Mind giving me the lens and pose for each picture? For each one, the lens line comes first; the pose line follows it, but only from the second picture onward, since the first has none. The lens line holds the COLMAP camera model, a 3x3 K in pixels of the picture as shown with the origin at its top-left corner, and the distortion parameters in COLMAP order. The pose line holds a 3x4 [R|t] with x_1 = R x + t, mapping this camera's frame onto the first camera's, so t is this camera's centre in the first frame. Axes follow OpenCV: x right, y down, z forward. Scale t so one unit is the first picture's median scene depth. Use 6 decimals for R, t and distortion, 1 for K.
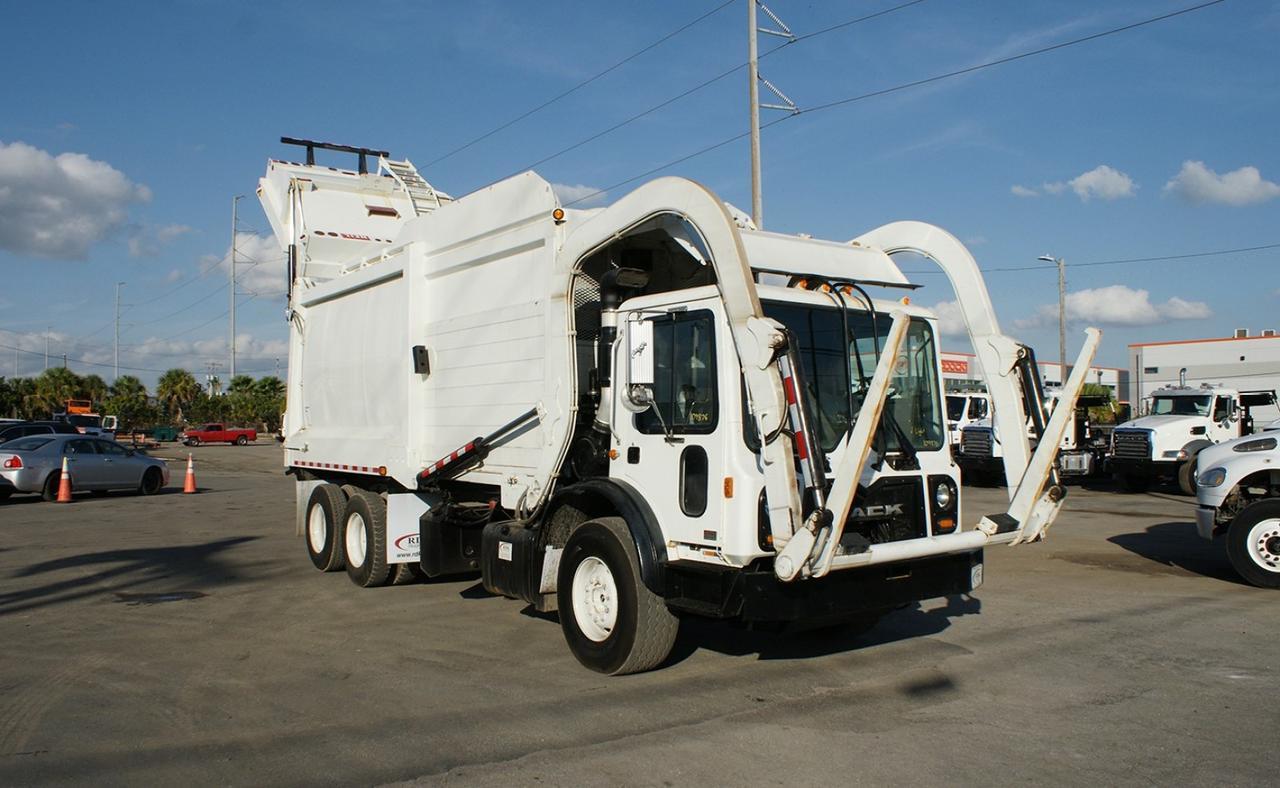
lens RADIAL K [[991.4, 0, 640.0], [0, 991.4, 394.0], [0, 0, 1]] dist [-0.065878, -0.002361]
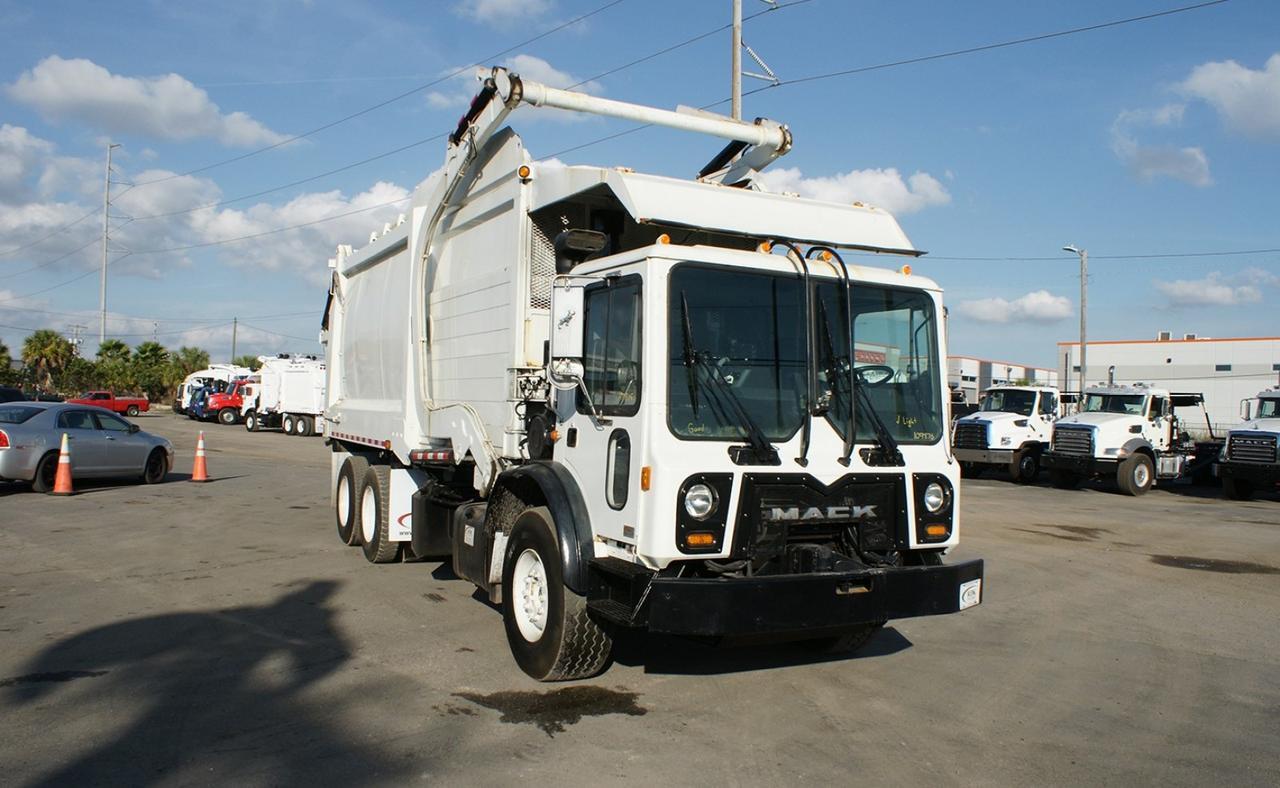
lens RADIAL K [[991.4, 0, 640.0], [0, 991.4, 394.0], [0, 0, 1]] dist [-0.065878, -0.002361]
pose [[0.987203, 0.026988, -0.157165, 0.194760], [-0.023656, 0.999455, 0.023033, -0.000040], [0.157701, -0.019020, 0.987304, 0.123419]]
